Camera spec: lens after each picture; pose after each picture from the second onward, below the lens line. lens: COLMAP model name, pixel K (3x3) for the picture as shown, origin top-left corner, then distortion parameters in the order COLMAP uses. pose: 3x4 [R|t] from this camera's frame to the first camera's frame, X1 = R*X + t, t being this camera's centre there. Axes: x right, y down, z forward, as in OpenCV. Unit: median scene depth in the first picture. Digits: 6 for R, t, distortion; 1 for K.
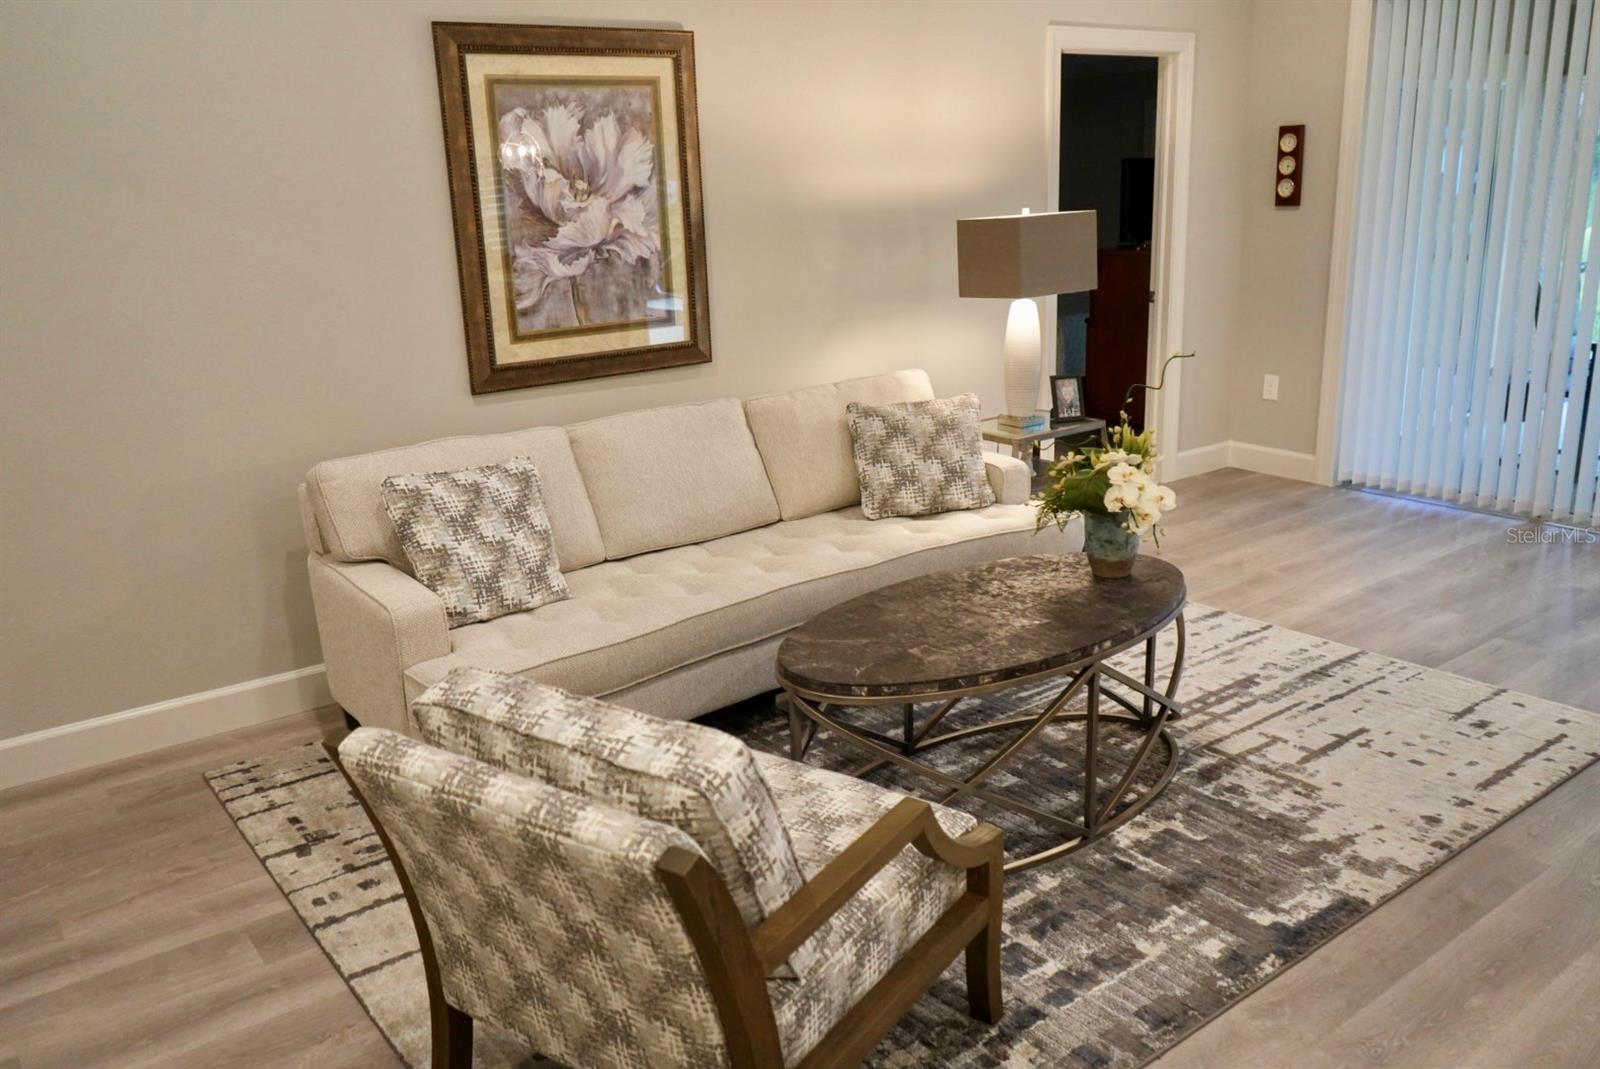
lens RADIAL K [[1255.2, 0, 796.9], [0, 1255.2, 532.0], [0, 0, 1]] dist [-0.023287, 0.019896]
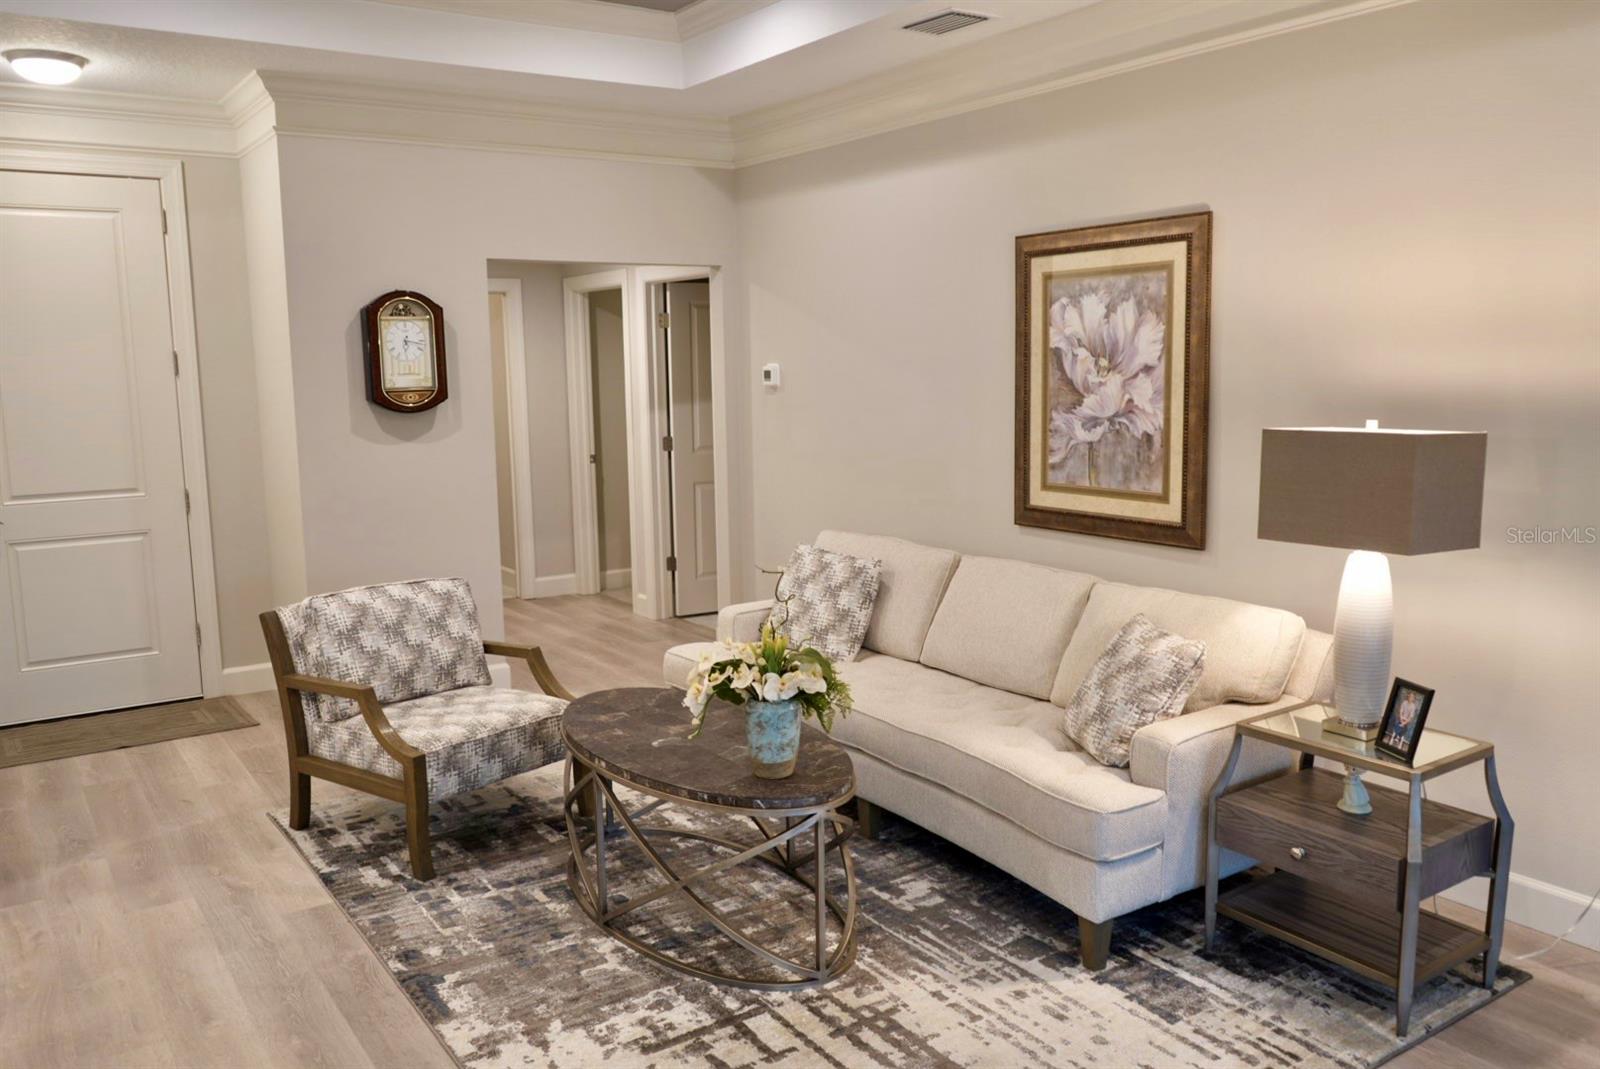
lens RADIAL K [[1255.2, 0, 796.8], [0, 1255.2, 537.8], [0, 0, 1]] dist [-0.023287, 0.019896]
pose [[-0.047937, 0.180192, -0.982463, 0.957194], [-0.250986, 0.949863, 0.186459, -0.269007], [0.966803, 0.255523, -0.000308, 0.780440]]
